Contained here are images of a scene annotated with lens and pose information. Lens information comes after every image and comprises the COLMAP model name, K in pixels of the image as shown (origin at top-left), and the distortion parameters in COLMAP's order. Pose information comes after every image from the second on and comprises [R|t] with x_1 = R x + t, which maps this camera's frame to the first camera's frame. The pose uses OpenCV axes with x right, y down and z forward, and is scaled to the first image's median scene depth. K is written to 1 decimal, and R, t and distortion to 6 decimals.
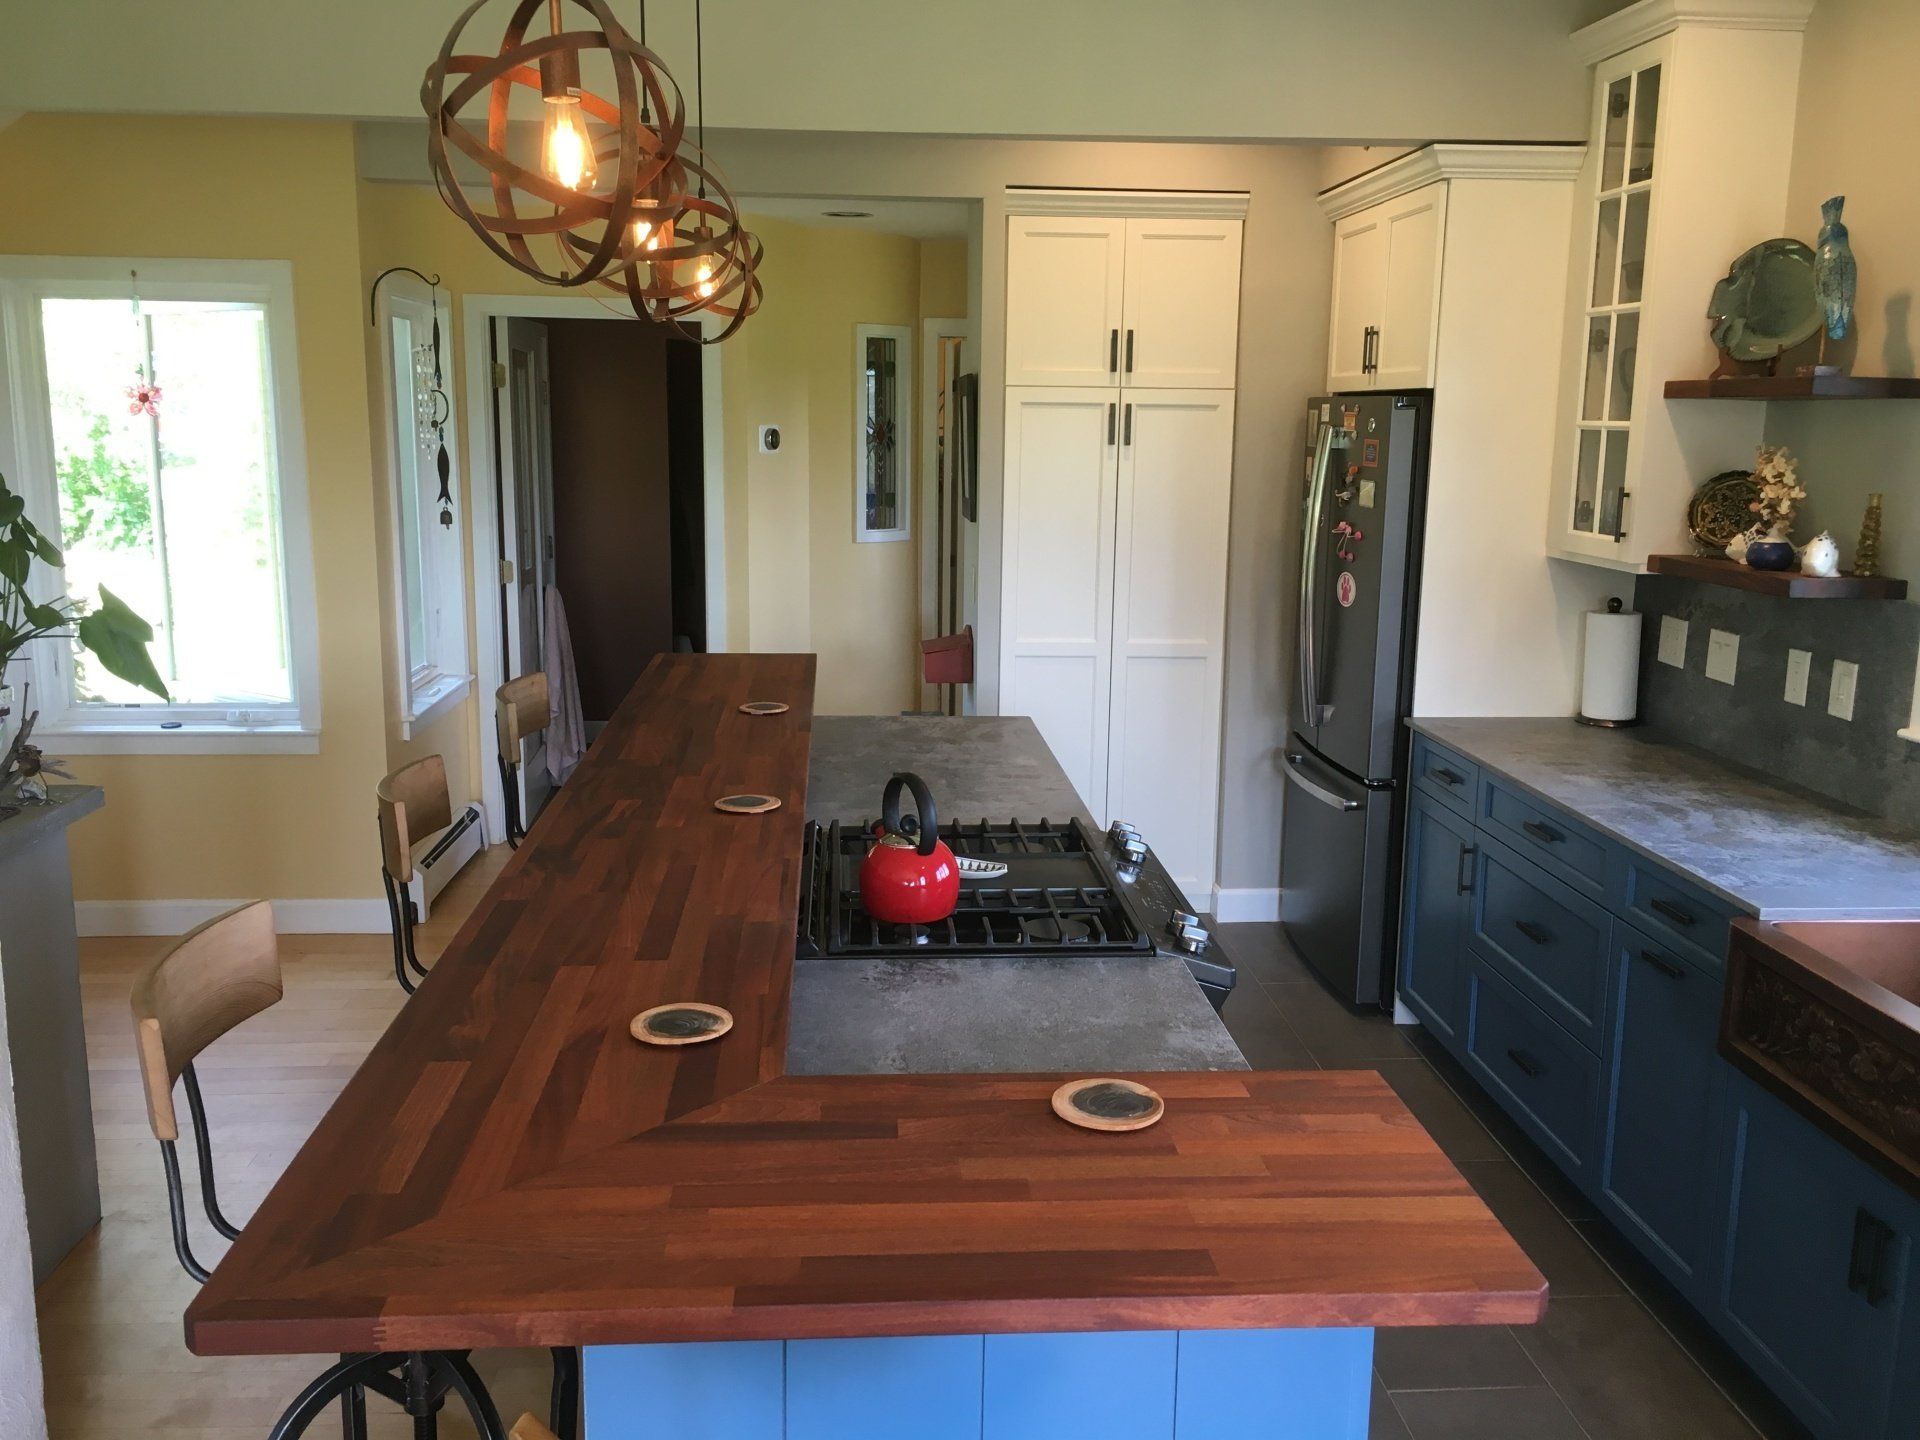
lens RADIAL K [[1650.8, 0, 969.1], [0, 1650.8, 721.8], [0, 0, 1]] dist [0.073010, -0.083977]
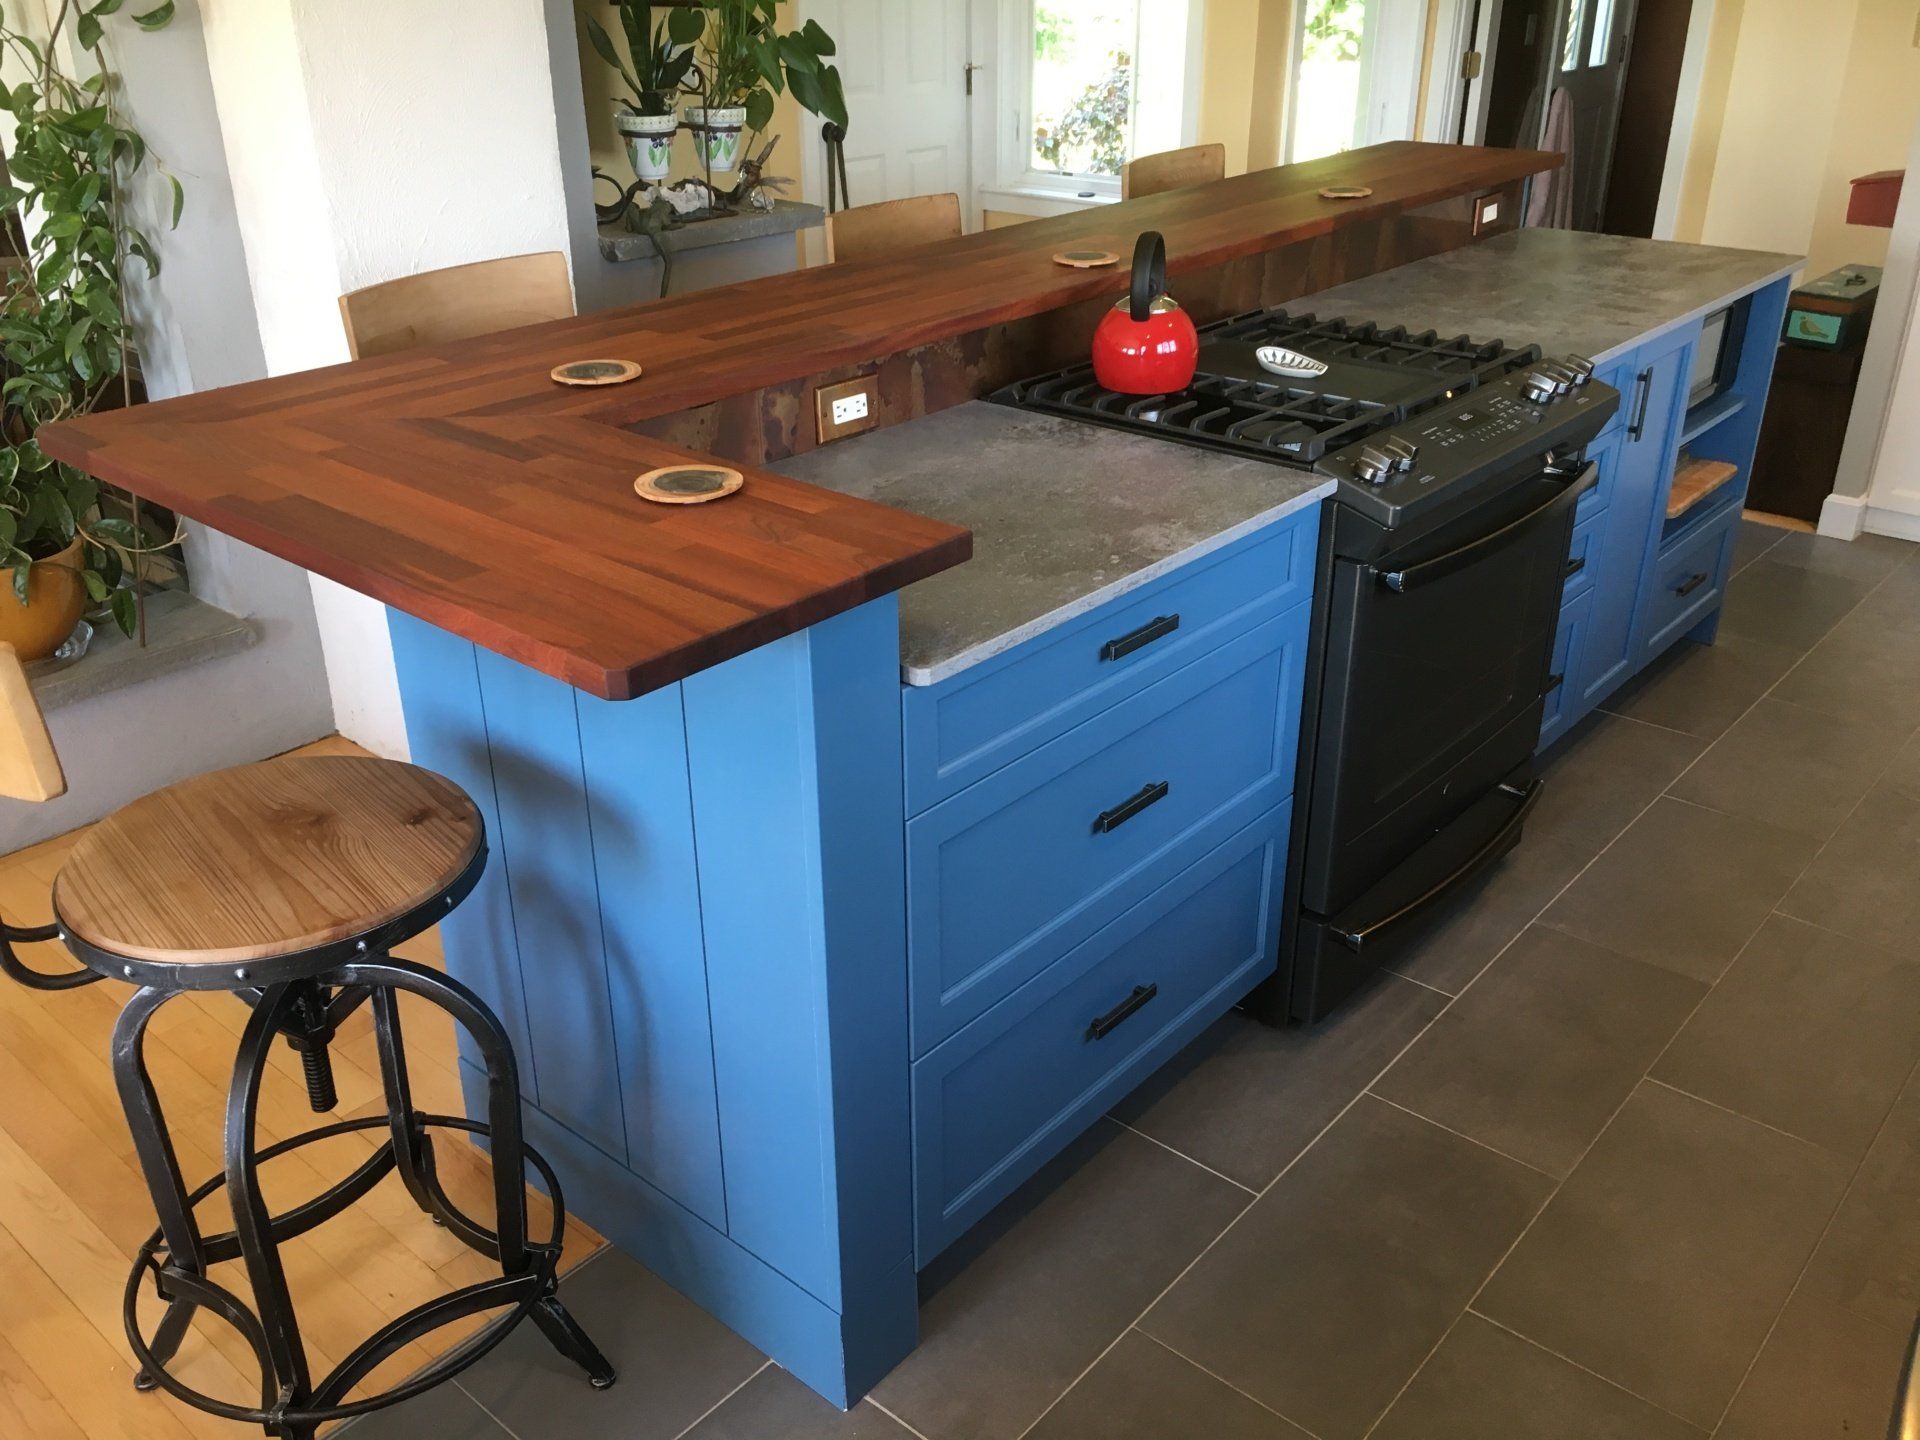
lens RADIAL K [[1650.8, 0, 953.6], [0, 1650.8, 724.1], [0, 0, 1]] dist [0.073010, -0.083977]
pose [[0.706572, 0.293742, -0.643795, 0.615809], [-0.117992, 0.945944, 0.302104, 0.026783], [0.697734, -0.137496, 0.703037, 0.244630]]
